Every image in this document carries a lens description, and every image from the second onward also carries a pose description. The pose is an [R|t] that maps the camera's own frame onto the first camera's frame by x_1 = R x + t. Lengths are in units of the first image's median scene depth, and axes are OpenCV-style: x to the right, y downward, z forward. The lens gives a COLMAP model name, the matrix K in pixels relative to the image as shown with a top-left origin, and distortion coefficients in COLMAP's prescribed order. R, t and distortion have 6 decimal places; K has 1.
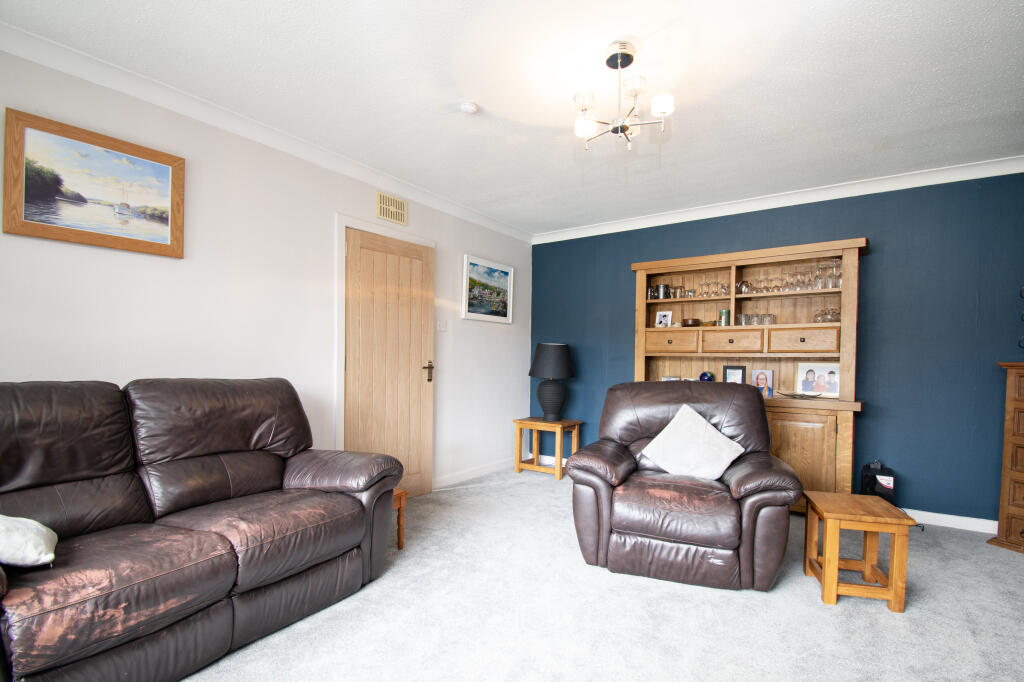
lens RADIAL K [[462.0, 0, 492.2], [0, 462.0, 367.5], [0, 0, 1]] dist [-0.002409, -0.003133]
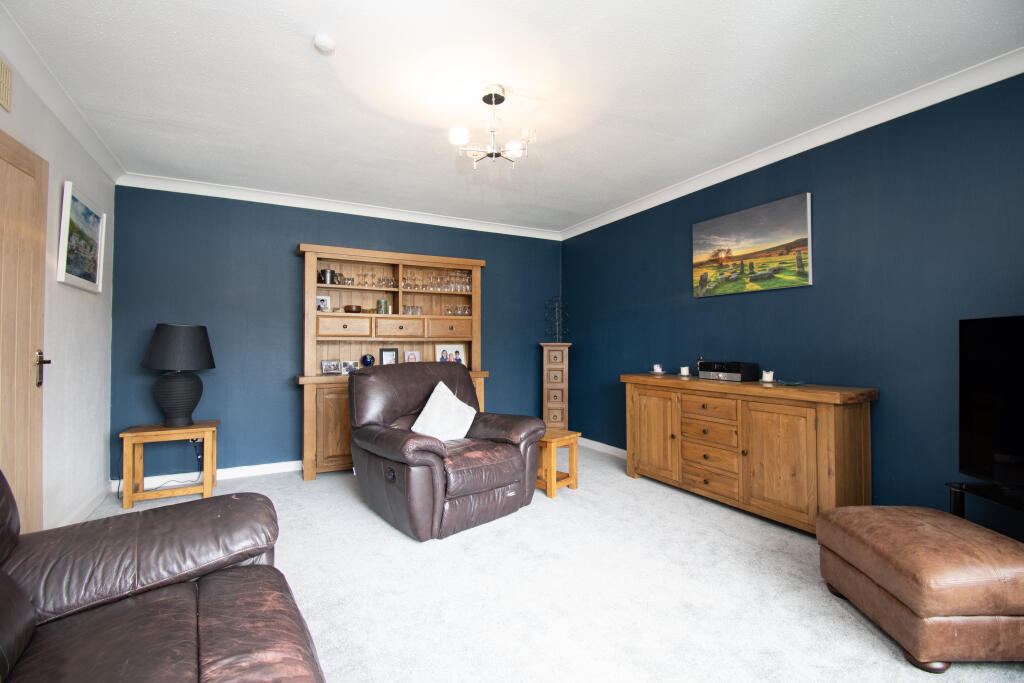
lens RADIAL K [[462.0, 0, 509.1], [0, 462.0, 335.8], [0, 0, 1]] dist [-0.002409, -0.003133]
pose [[0.450944, 0.004127, 0.892543, -0.377976], [0.024737, 0.999547, -0.017120, -0.008226], [-0.892209, 0.029799, 0.450638, 0.205720]]
